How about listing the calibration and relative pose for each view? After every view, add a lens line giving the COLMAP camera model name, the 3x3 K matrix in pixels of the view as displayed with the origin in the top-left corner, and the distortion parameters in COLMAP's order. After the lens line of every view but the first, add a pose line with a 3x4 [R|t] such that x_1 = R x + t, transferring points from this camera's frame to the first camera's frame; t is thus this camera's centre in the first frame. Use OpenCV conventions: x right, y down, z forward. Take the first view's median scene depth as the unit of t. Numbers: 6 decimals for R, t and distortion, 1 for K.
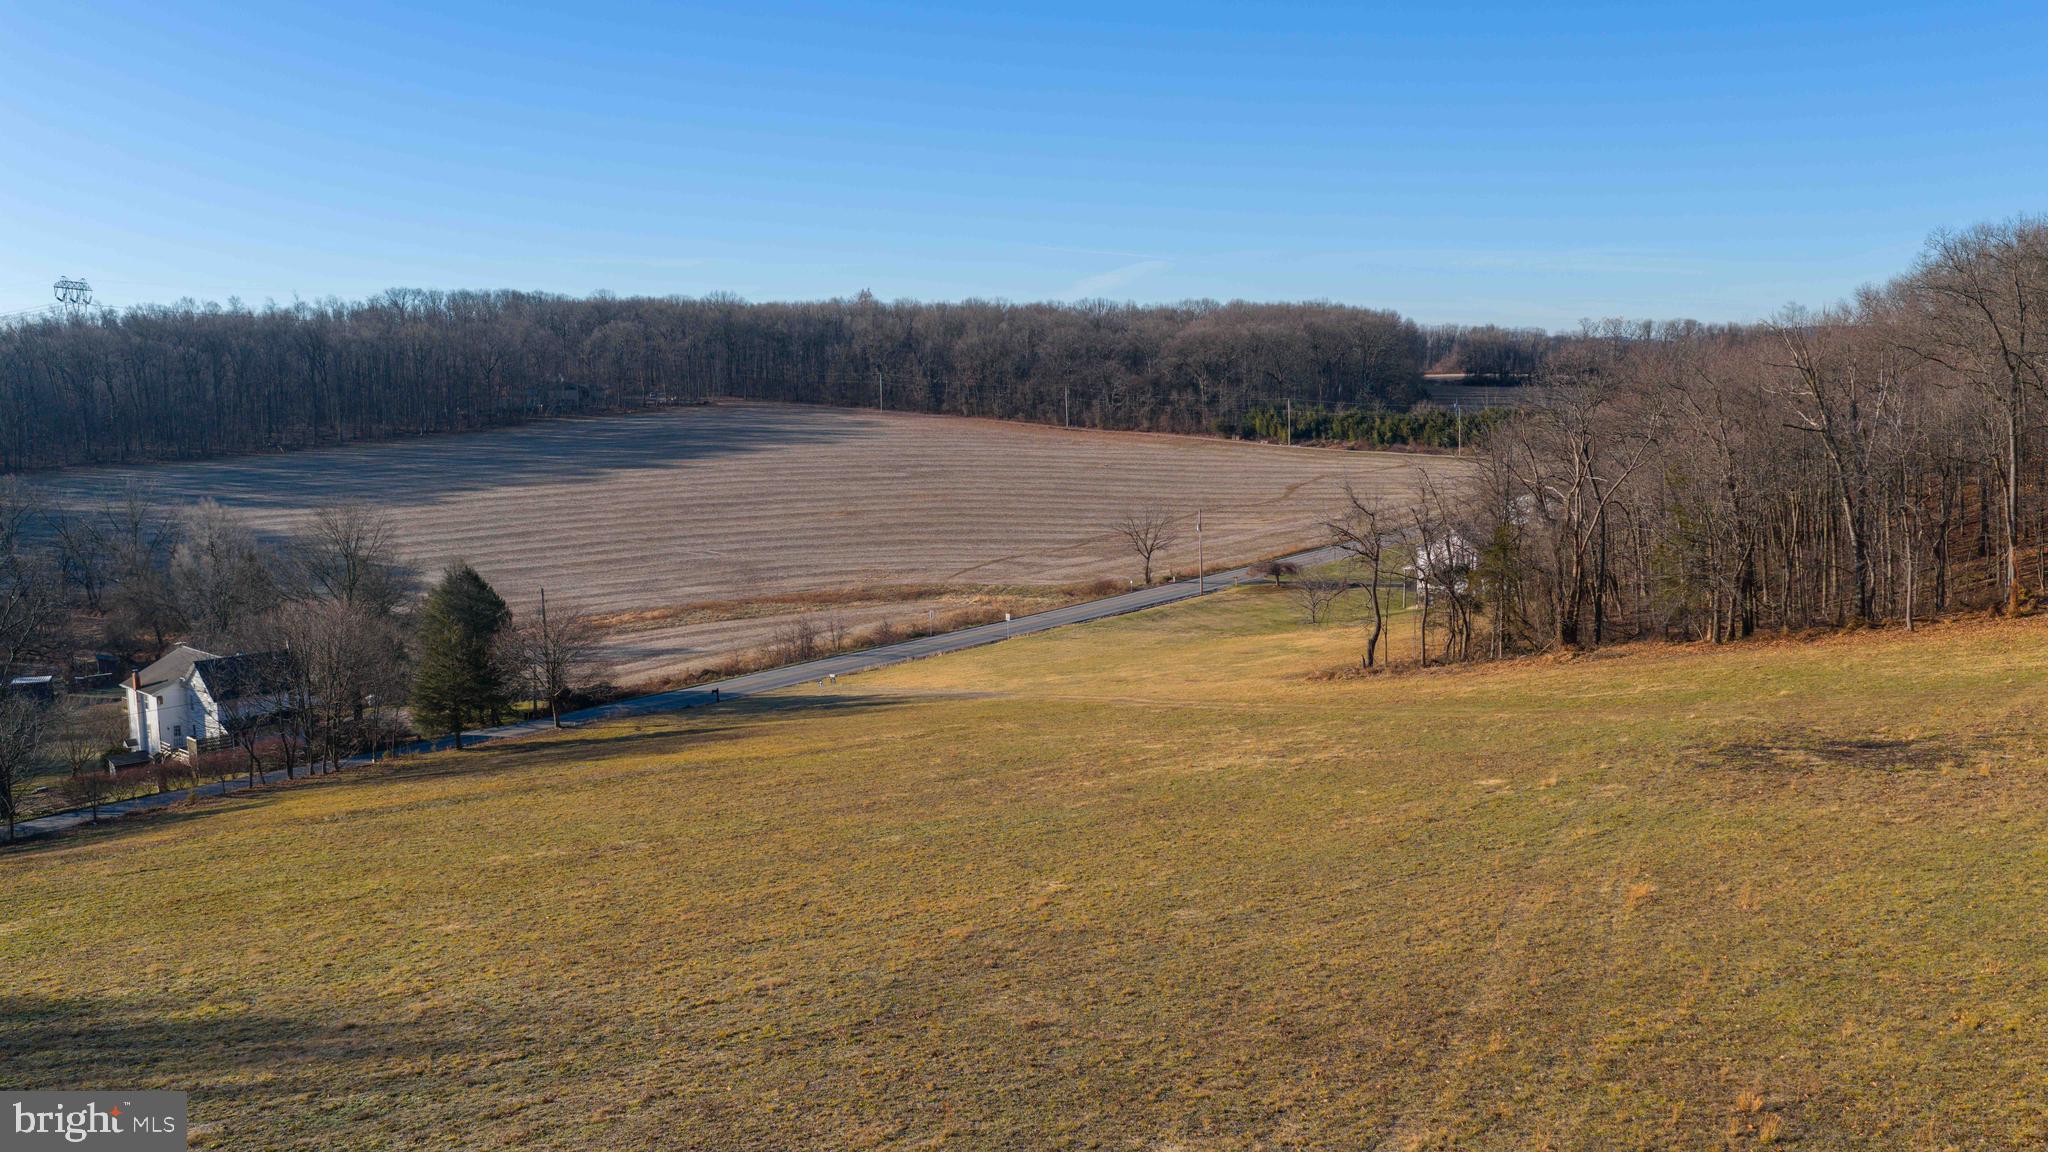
lens RADIAL K [[1645.8, 0, 1024.0], [0, 1645.8, 576.0], [0, 0, 1]] dist [0.095441, -0.214705]
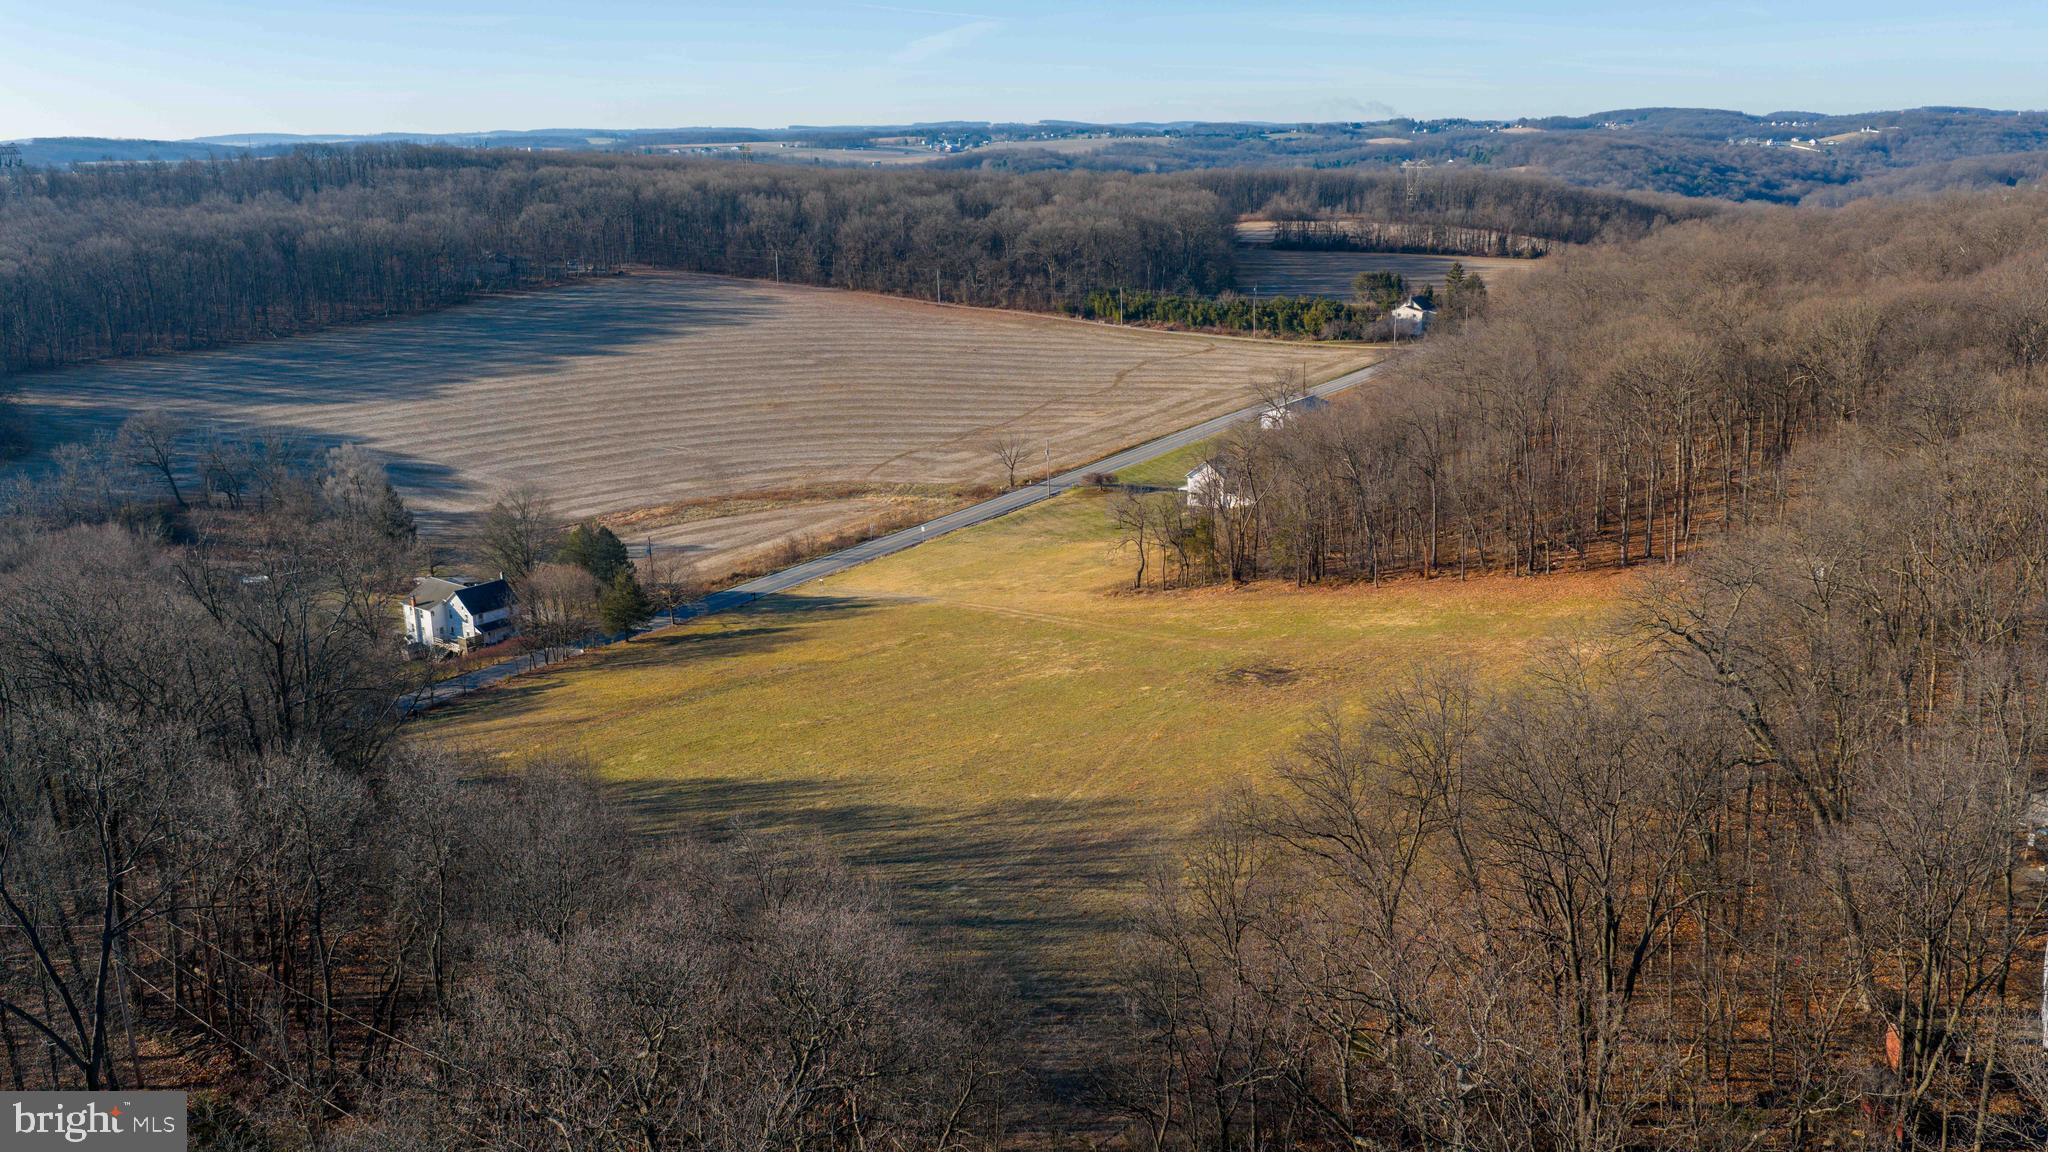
lens RADIAL K [[1645.8, 0, 1024.0], [0, 1645.8, 576.0], [0, 0, 1]] dist [0.095441, -0.214705]
pose [[0.996071, -0.021855, 0.085819, -0.029585], [0.010183, 0.990907, 0.134164, -0.082943], [-0.087971, -0.132763, 0.987236, -0.322053]]
